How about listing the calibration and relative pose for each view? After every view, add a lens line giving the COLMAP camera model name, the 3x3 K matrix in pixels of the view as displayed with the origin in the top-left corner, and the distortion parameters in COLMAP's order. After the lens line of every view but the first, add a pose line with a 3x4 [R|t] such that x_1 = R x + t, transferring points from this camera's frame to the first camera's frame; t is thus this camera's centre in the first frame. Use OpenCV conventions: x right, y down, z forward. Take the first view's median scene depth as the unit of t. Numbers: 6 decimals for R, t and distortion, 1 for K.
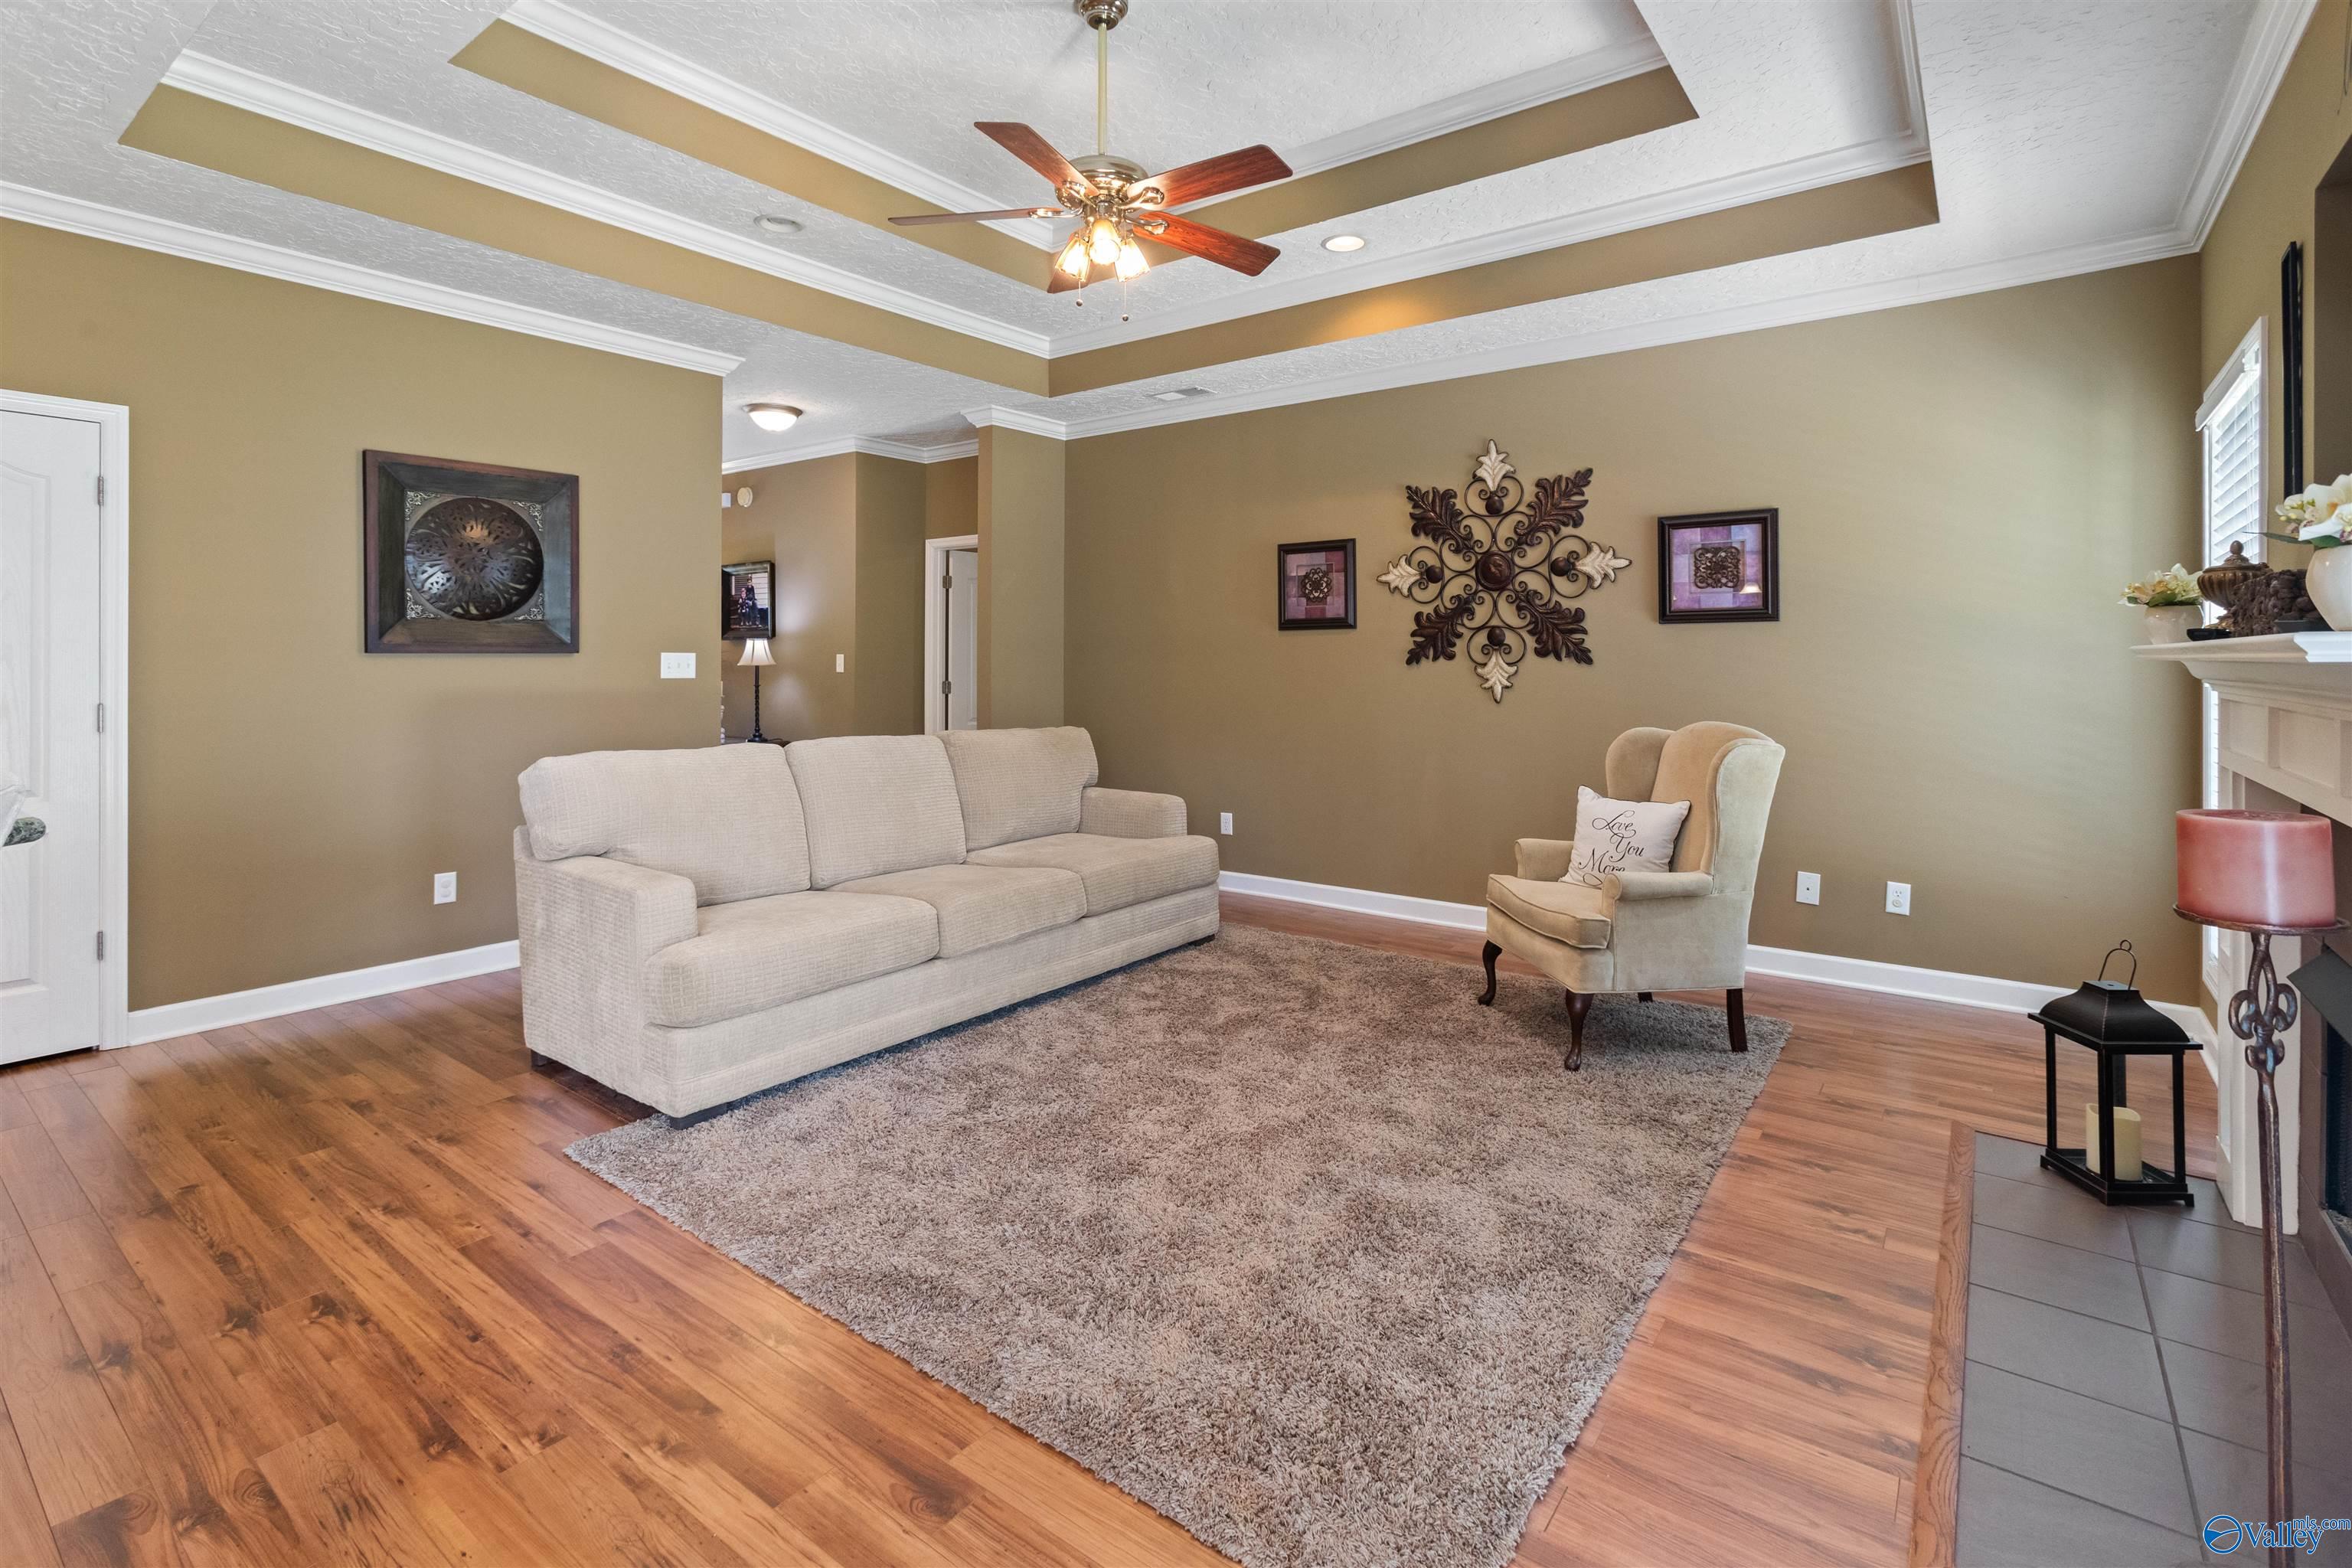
lens RADIAL K [[1086.5, 0, 1157.4], [0, 1086.5, 661.7], [0, 0, 1]] dist [-0.000394, -0.000094]
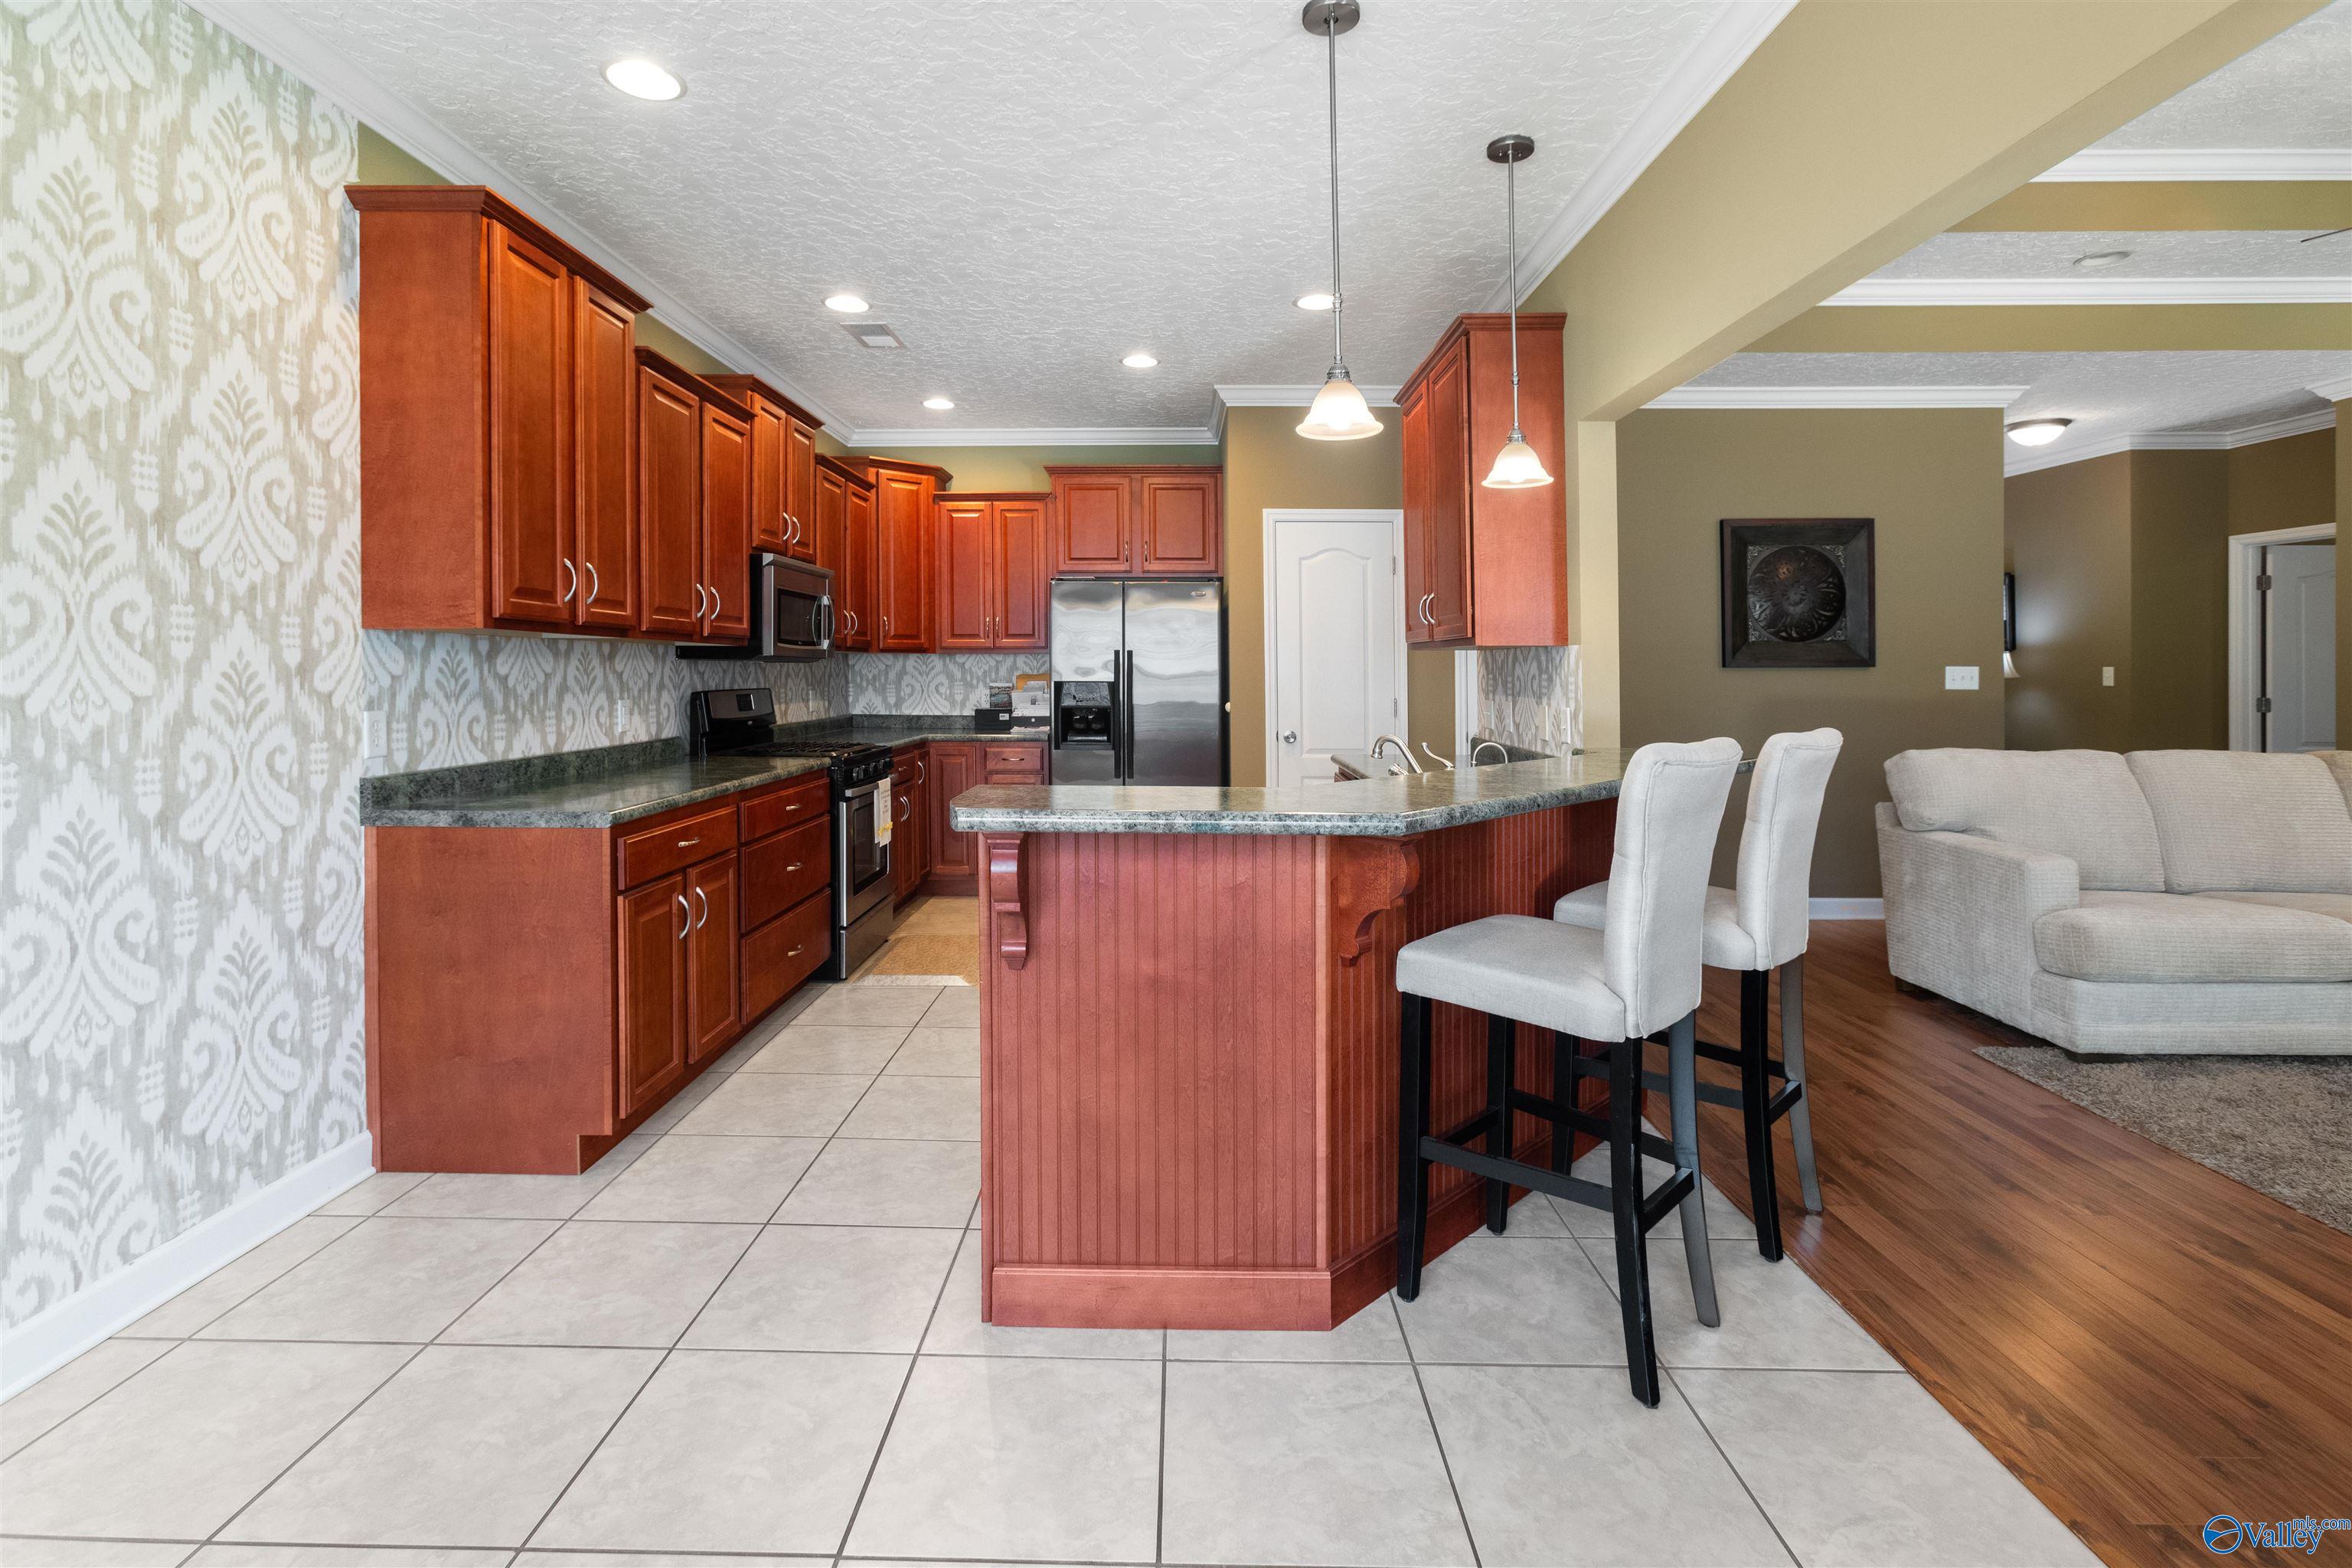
lens RADIAL K [[1048.6, 0, 1161.7], [0, 1048.6, 681.9], [0, 0, 1]] dist [-0.010291, 0.000149]
pose [[0.590479, 0.006701, -0.807025, -0.071859], [-0.001319, 0.999972, 0.007338, 0.001136], [0.807052, -0.003269, 0.590471, -0.313229]]
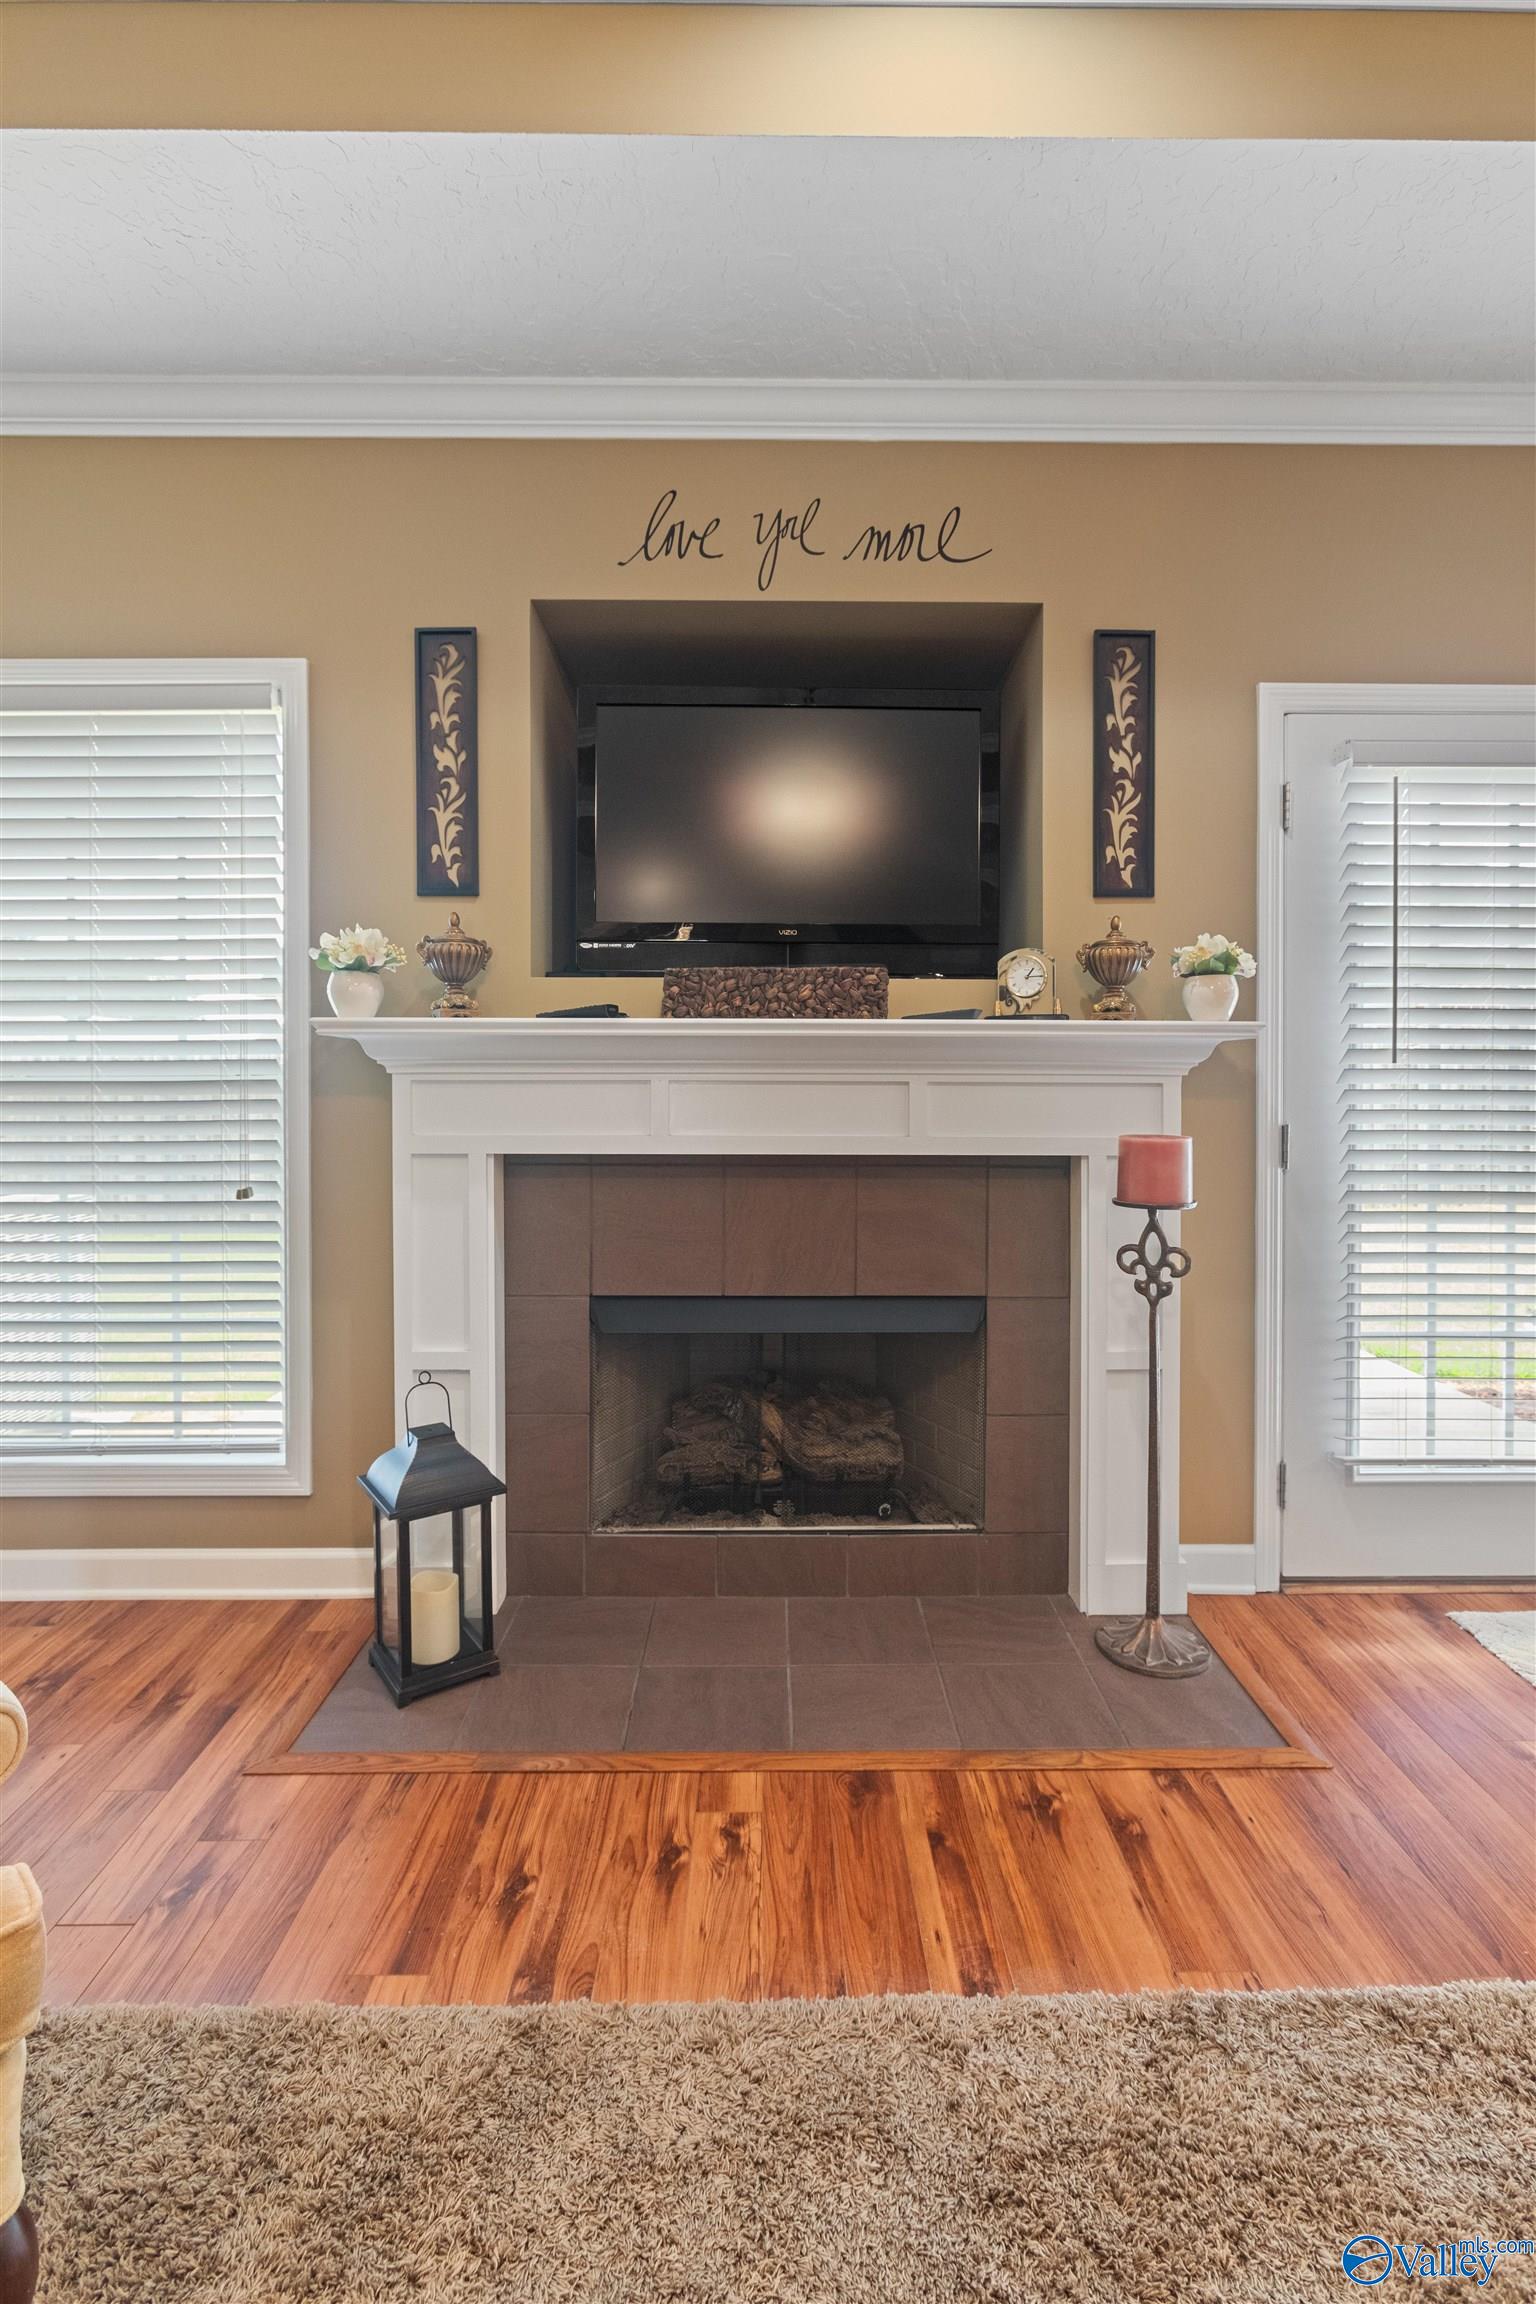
lens RADIAL K [[1051.0, 0, 772.4], [0, 1051.0, 1098.2], [0, 0, 1]] dist [-0.030324, 0.014163]
pose [[-0.615941, -0.009238, 0.787738, 0.055807], [0.000234, 0.999929, 0.011910, 0.022490], [-0.787793, 0.007520, -0.615895, 0.731330]]
